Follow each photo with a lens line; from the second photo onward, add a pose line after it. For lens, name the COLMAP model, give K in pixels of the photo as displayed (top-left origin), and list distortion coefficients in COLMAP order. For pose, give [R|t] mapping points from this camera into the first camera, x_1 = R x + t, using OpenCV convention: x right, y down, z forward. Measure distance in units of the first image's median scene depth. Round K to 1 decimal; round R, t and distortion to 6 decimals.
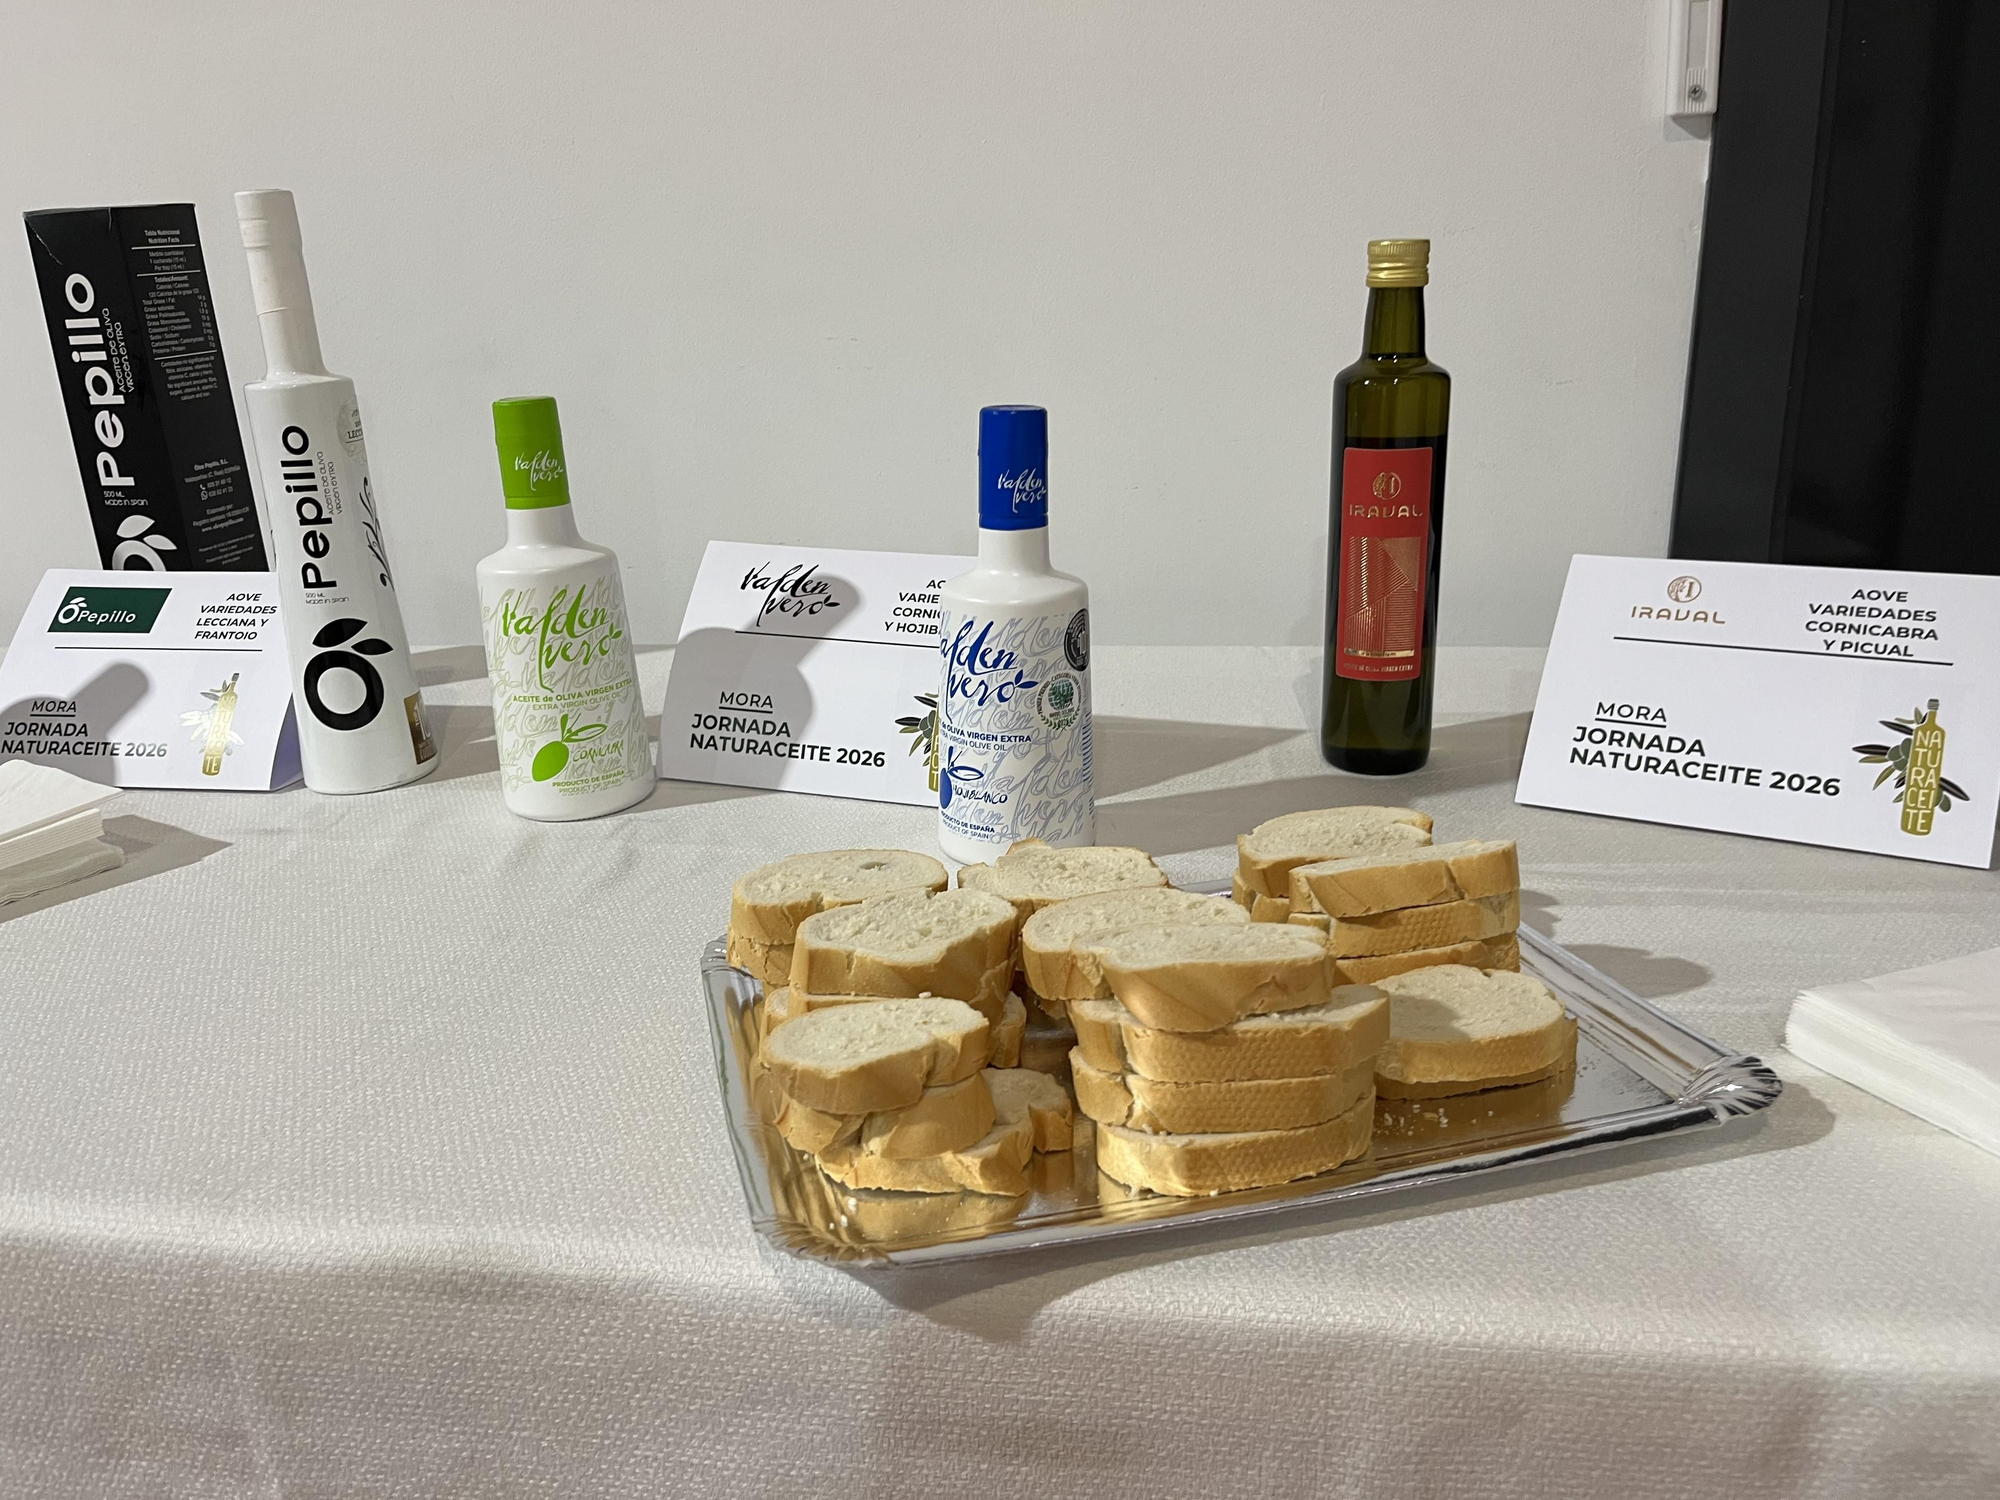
lens RADIAL K [[1454.5, 0, 991.8], [0, 1454.5, 746.9], [0, 0, 1]] dist [0.032153, -0.027490]
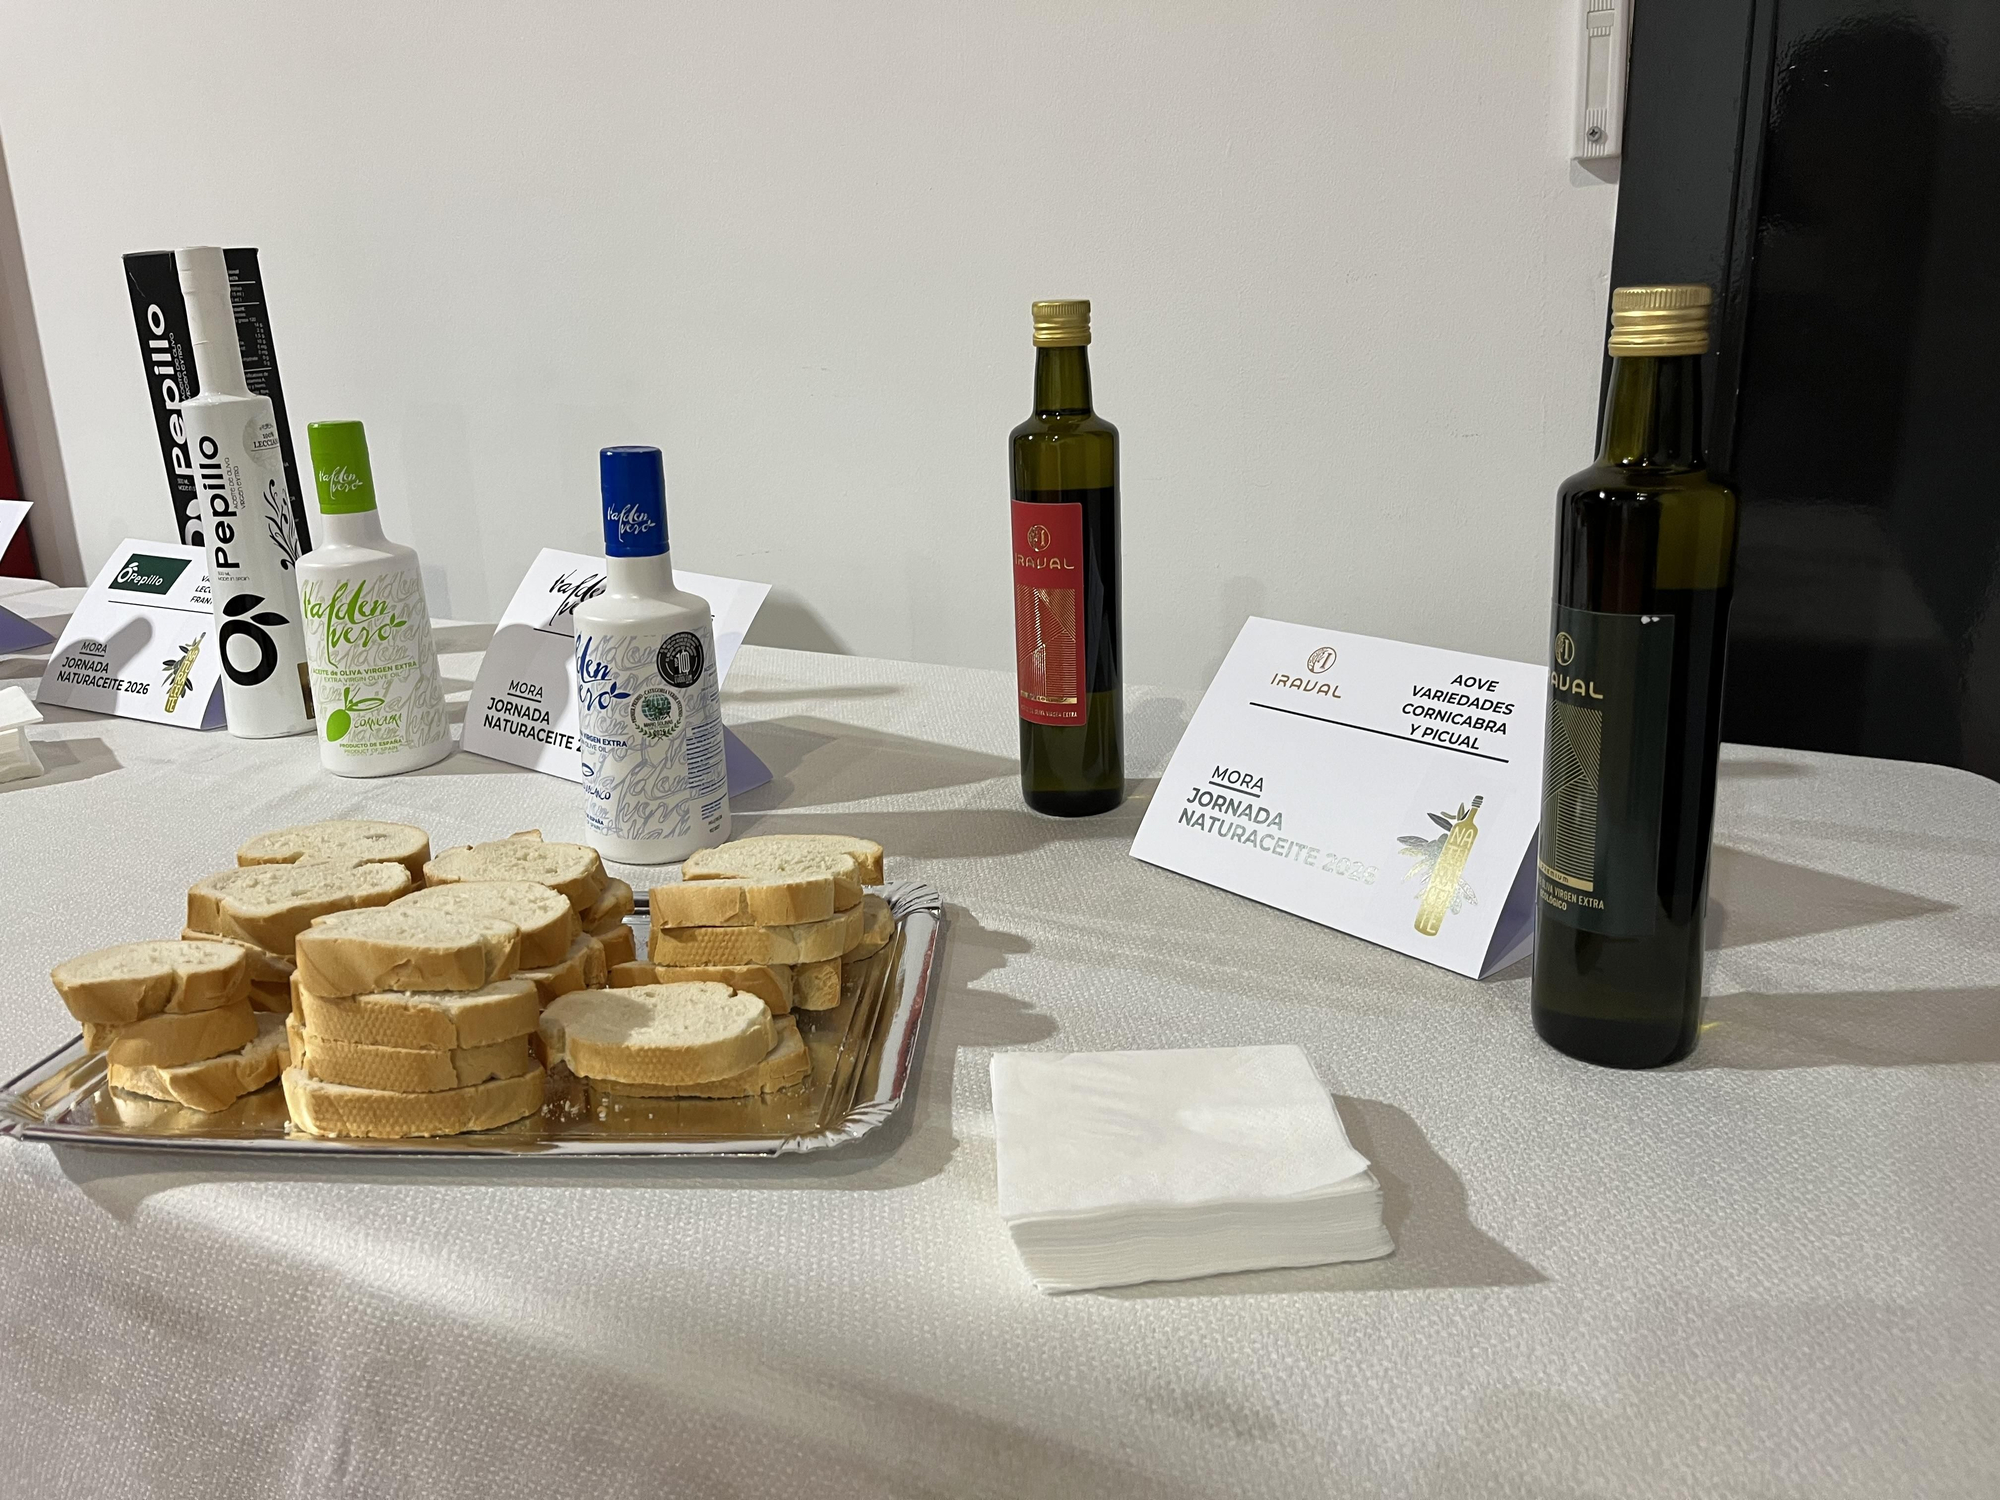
lens RADIAL K [[1454.5, 0, 1007.9], [0, 1454.5, 736.1], [0, 0, 1]] dist [0.032153, -0.027490]
pose [[0.956343, 0.095870, -0.276076, 0.568147], [-0.098187, 0.995153, 0.005449, -0.043332], [0.275260, 0.021896, 0.961120, 0.006101]]
